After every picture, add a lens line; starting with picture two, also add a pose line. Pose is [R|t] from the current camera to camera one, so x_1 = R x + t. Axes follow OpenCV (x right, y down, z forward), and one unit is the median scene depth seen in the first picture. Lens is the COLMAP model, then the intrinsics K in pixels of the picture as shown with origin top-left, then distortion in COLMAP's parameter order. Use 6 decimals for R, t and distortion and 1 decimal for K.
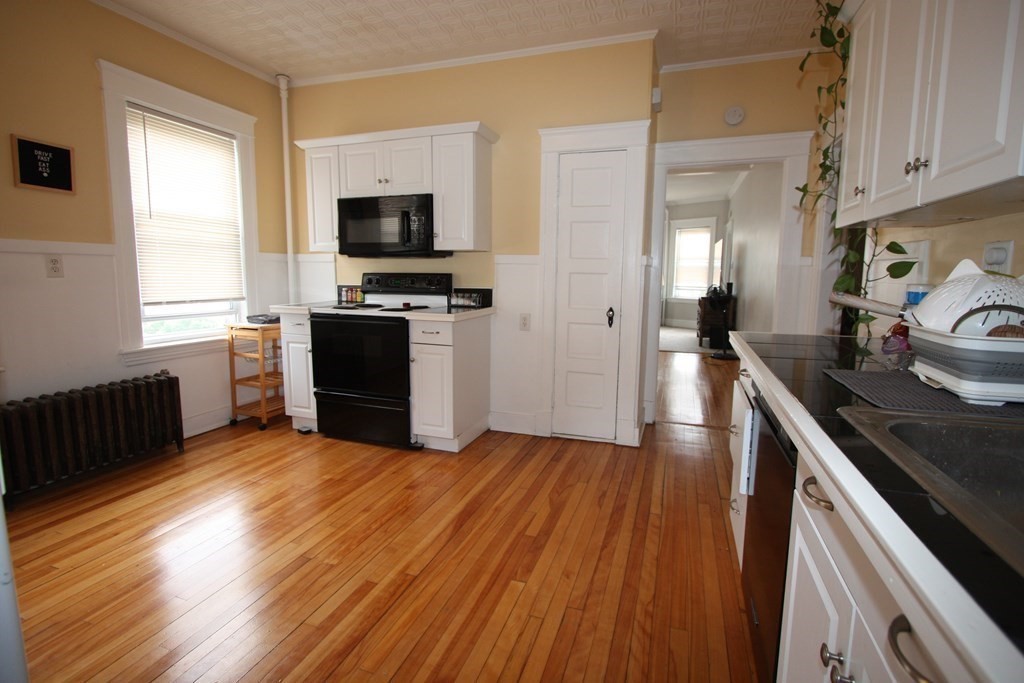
lens RADIAL K [[471.8, 0, 514.8], [0, 471.8, 326.9], [0, 0, 1]] dist [-0.013071, 0.000750]
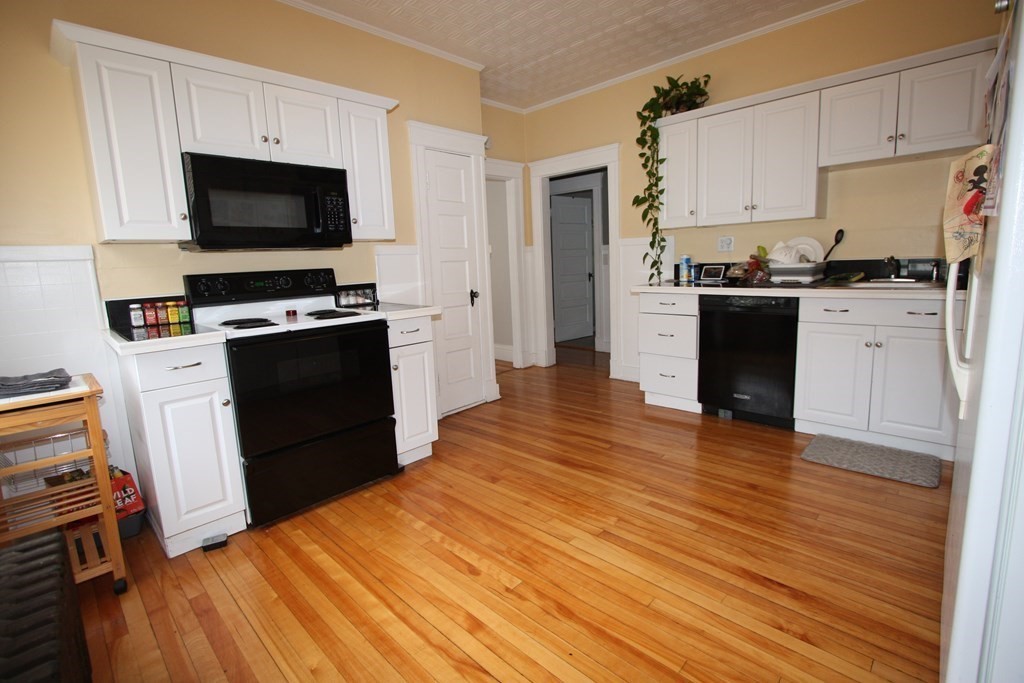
lens RADIAL K [[471.8, 0, 514.8], [0, 471.8, 326.9], [0, 0, 1]] dist [-0.013071, 0.000750]
pose [[0.417043, -0.154321, 0.895690, -0.843933], [0.150382, 0.983613, 0.099450, -0.052378], [-0.896360, 0.093220, 0.433416, 0.415401]]
